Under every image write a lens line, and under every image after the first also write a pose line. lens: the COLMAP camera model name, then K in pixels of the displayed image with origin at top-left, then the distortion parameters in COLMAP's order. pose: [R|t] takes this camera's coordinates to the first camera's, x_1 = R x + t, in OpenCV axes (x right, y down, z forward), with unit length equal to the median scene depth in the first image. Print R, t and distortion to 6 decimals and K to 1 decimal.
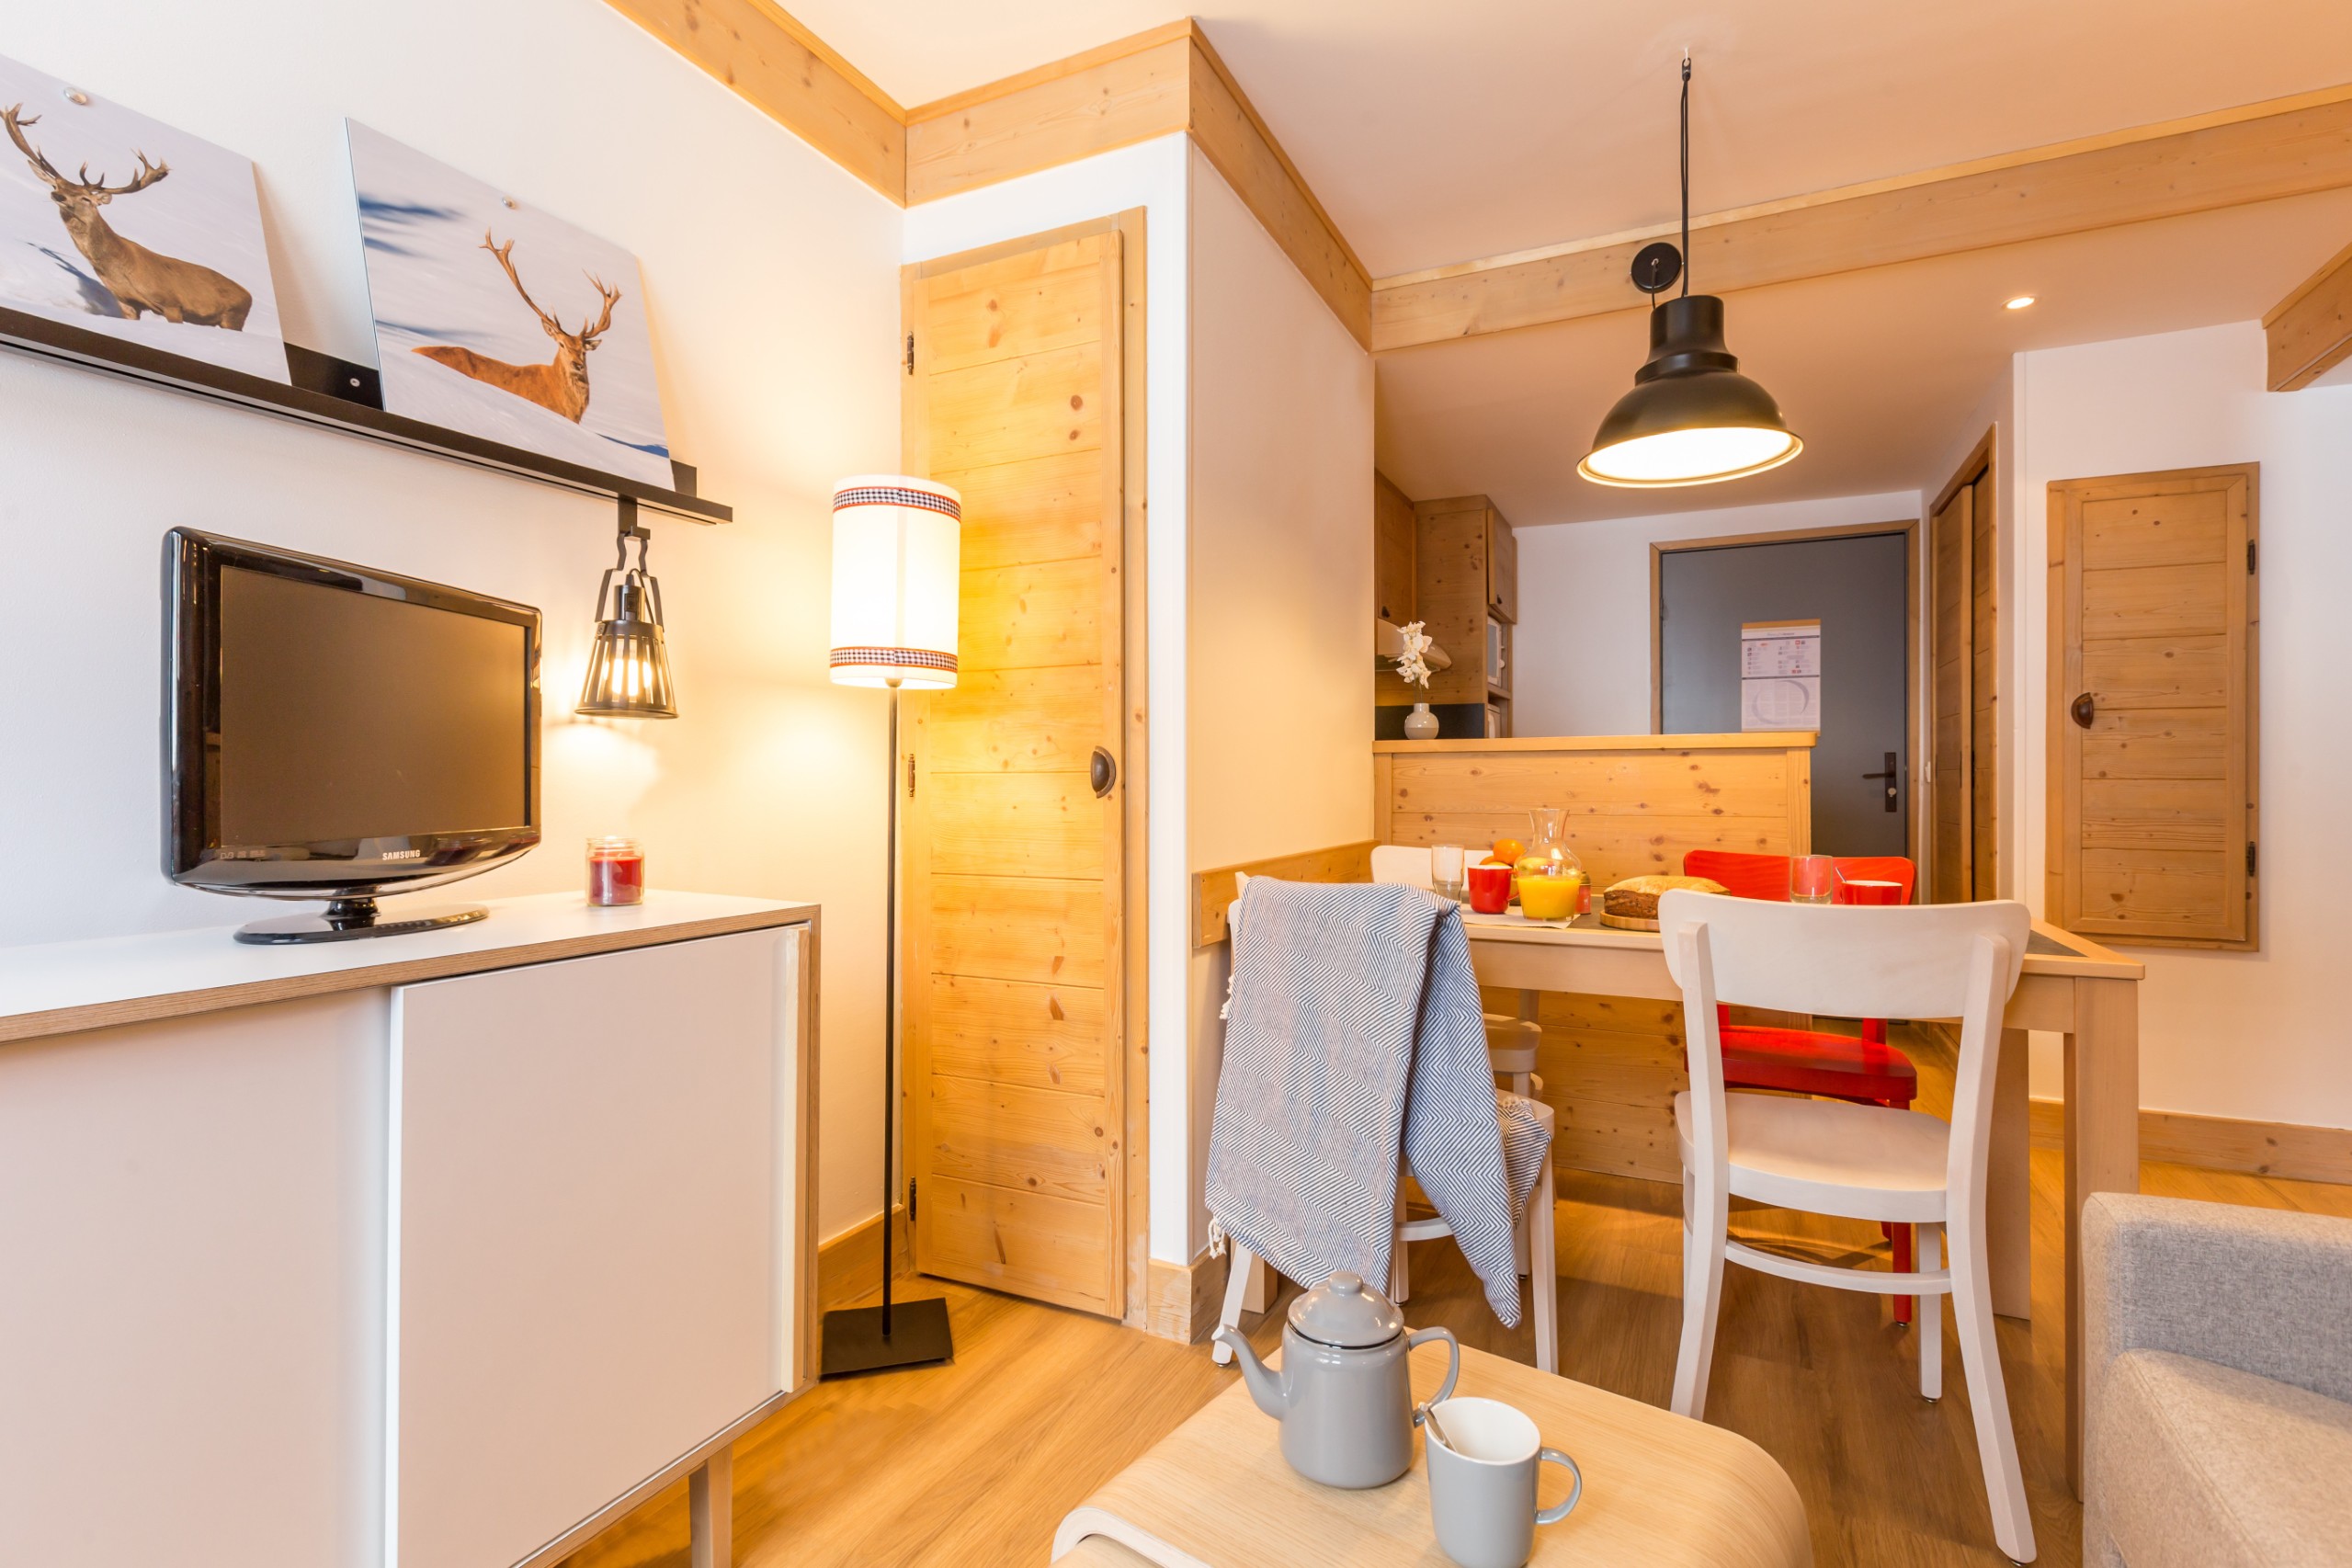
lens RADIAL K [[1081.6, 0, 1176.0], [0, 1081.6, 784.0], [0, 0, 1]] dist [0.000951, 0.000044]
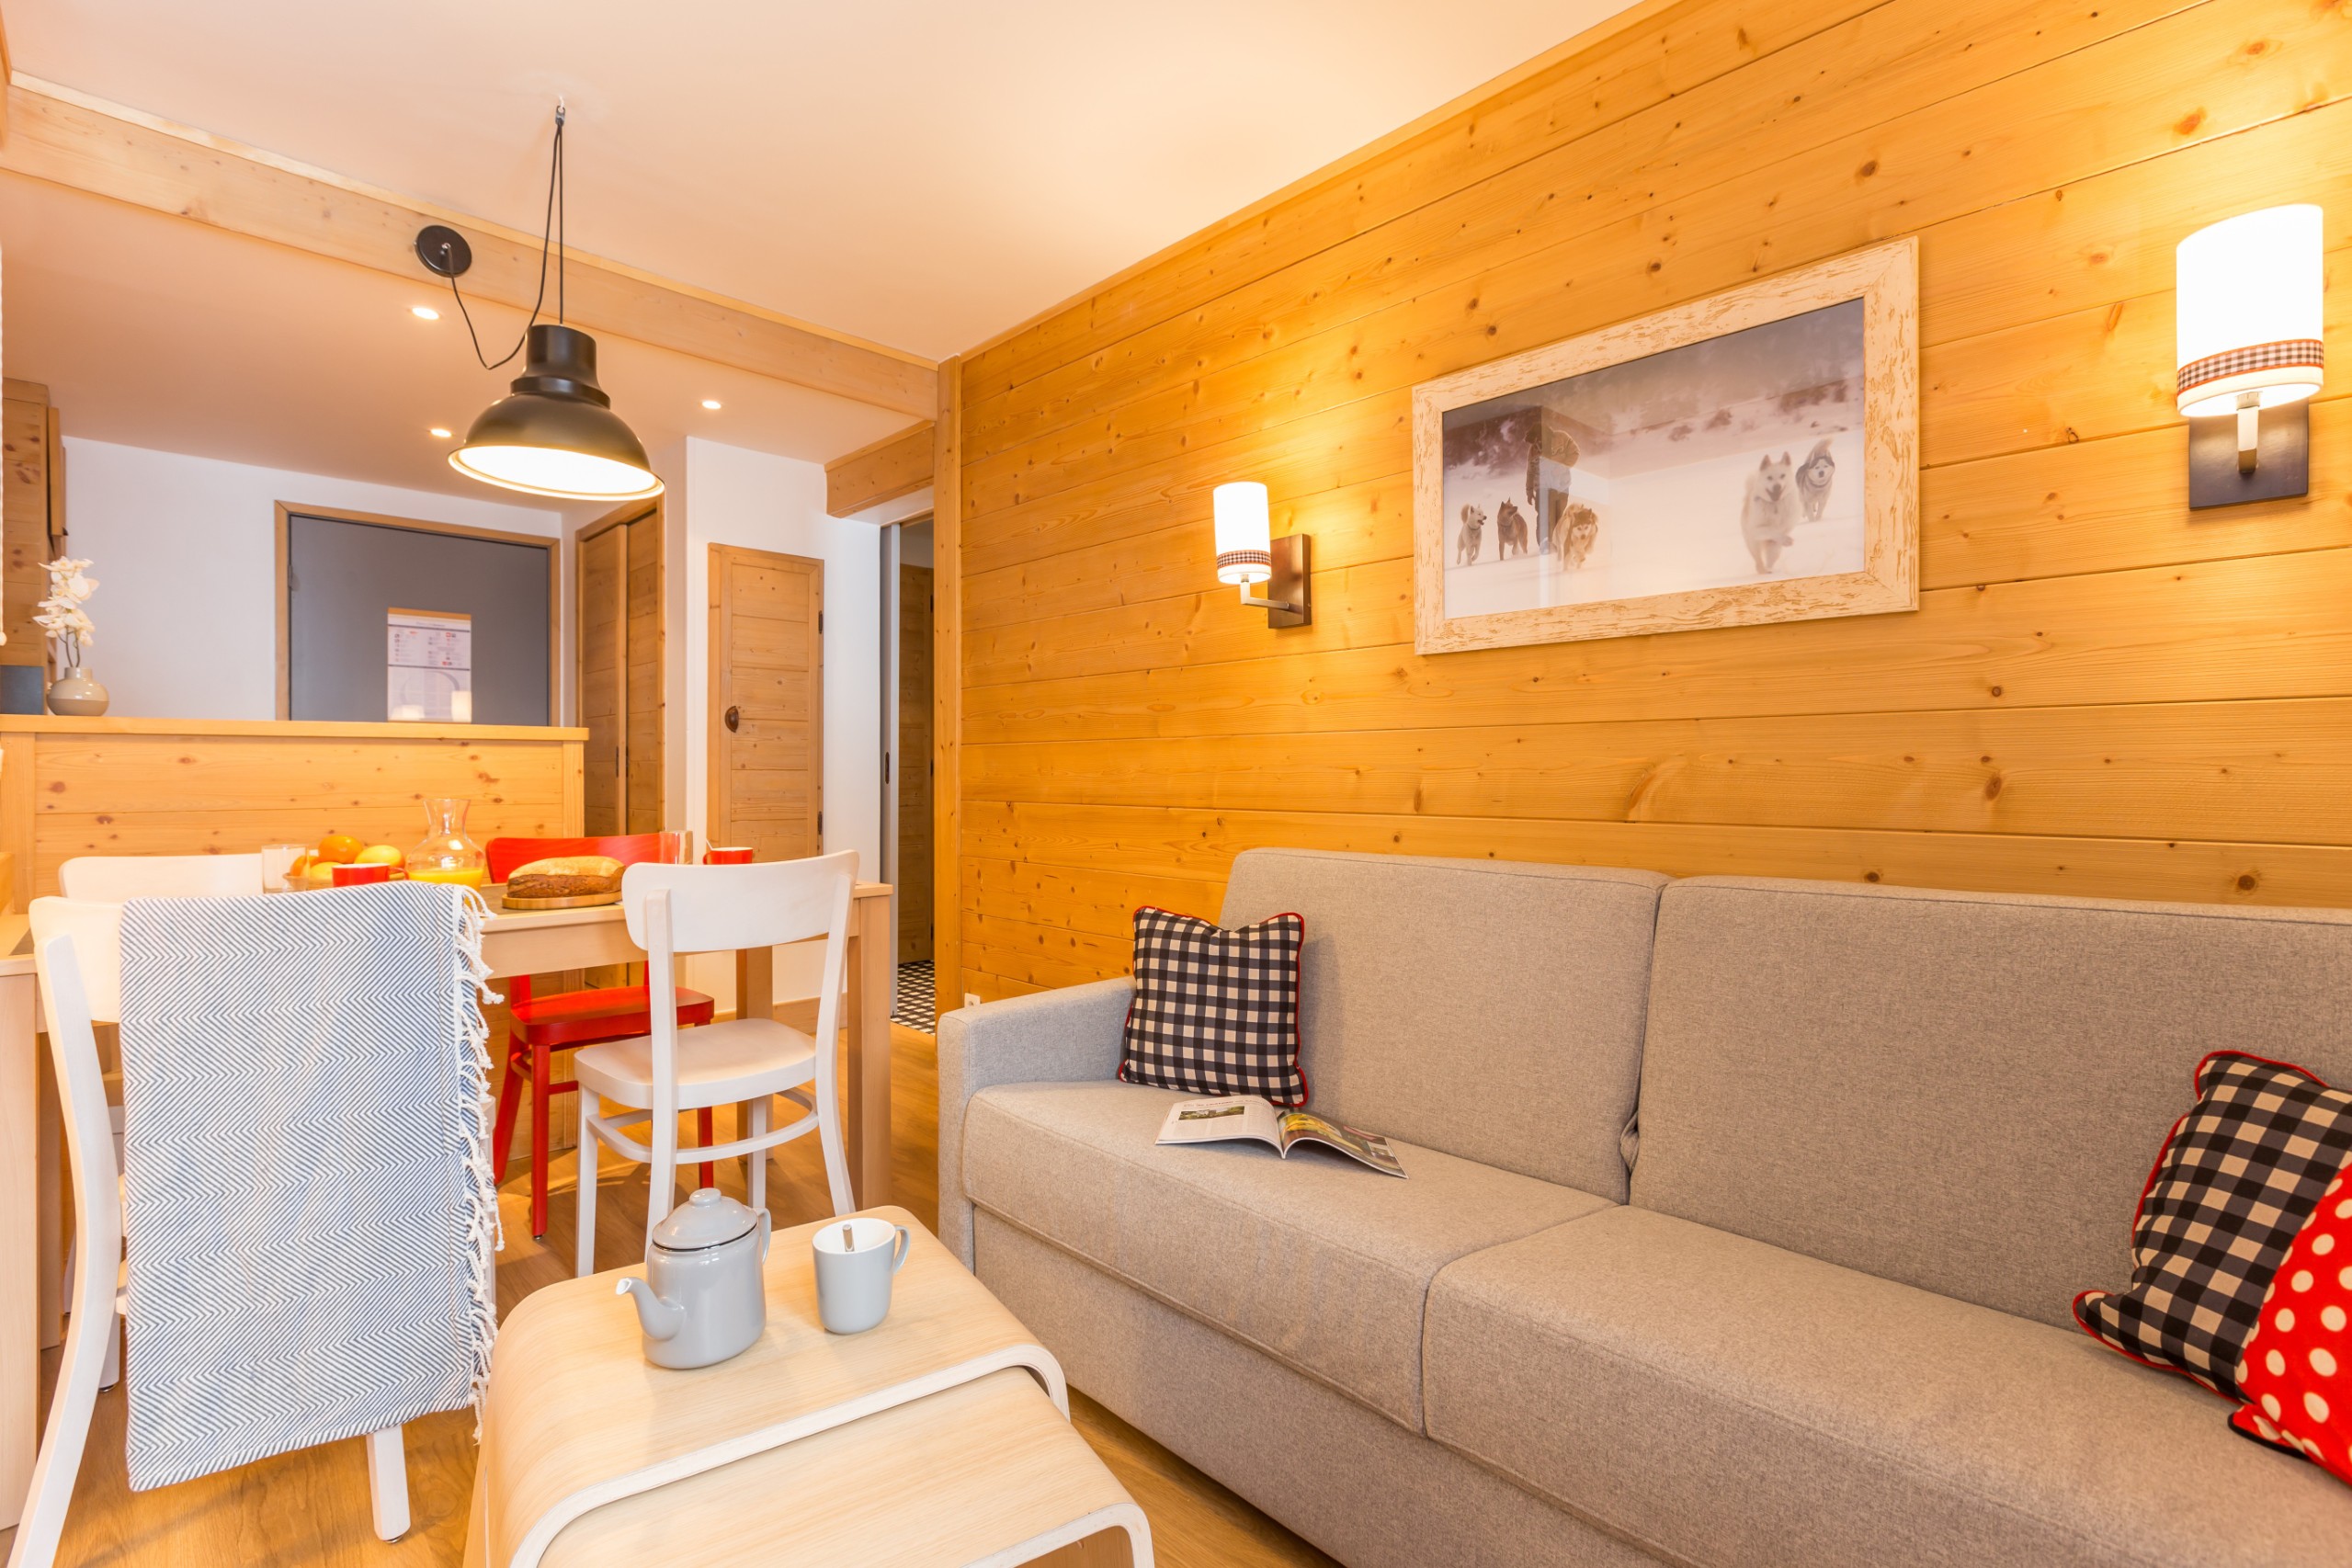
lens RADIAL K [[1081.6, 0, 1176.0], [0, 1081.6, 784.0], [0, 0, 1]] dist [0.000951, 0.000044]
pose [[0.322757, -0.011178, 0.946416, -0.259907], [0.003835, 0.999937, 0.010502, 0.001272], [-0.946474, 0.000240, 0.322779, 0.044734]]
